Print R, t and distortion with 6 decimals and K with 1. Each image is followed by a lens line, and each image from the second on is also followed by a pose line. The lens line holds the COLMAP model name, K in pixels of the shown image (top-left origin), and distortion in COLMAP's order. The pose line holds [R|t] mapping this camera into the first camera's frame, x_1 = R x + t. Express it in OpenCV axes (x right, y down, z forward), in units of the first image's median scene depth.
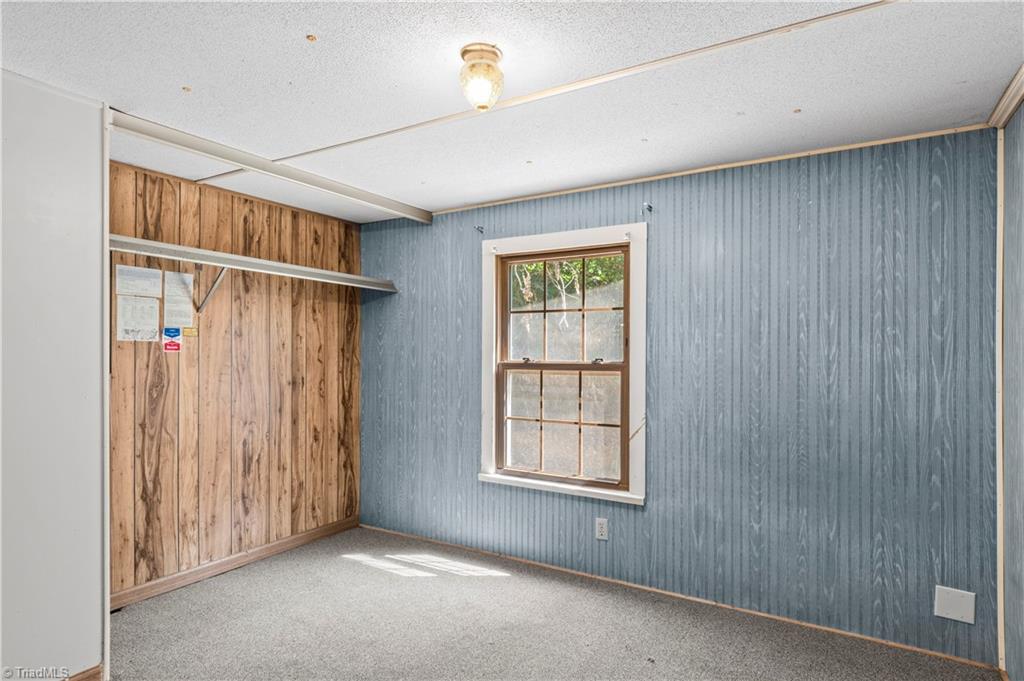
lens RADIAL K [[560.1, 0, 538.5], [0, 560.1, 352.7], [0, 0, 1]] dist [0.005245, -0.002192]
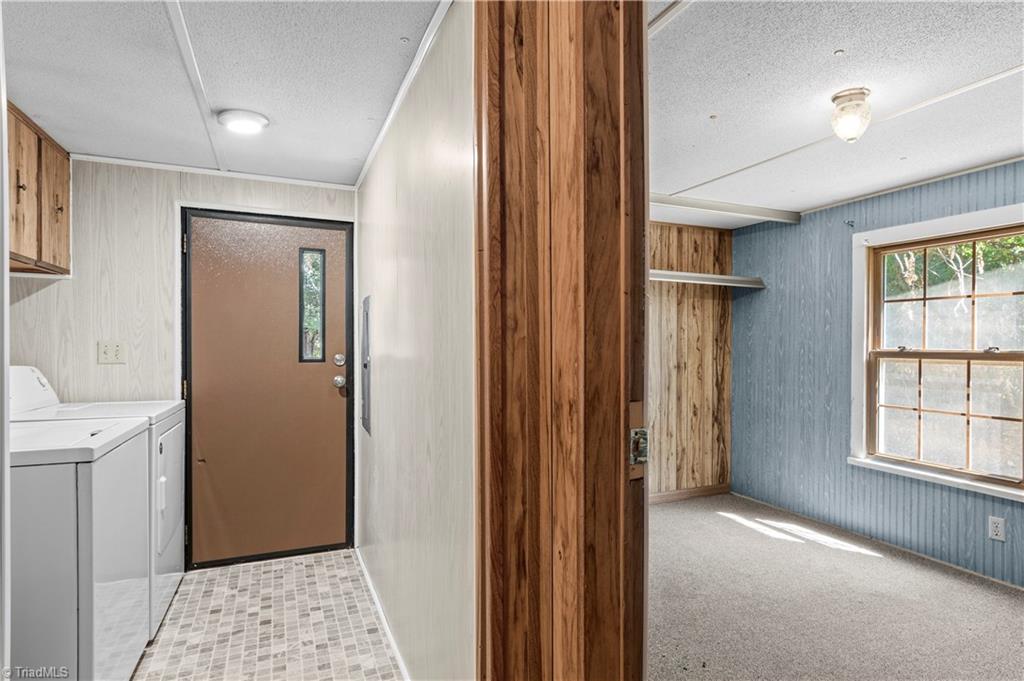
lens RADIAL K [[560.1, 0, 541.6], [0, 560.1, 350.6], [0, 0, 1]] dist [0.005245, -0.002192]
pose [[0.820067, 0.004157, -0.572252, 0.023139], [0.002221, 0.999943, 0.010446, 0.004835], [0.572263, -0.009838, 0.820011, -0.189386]]
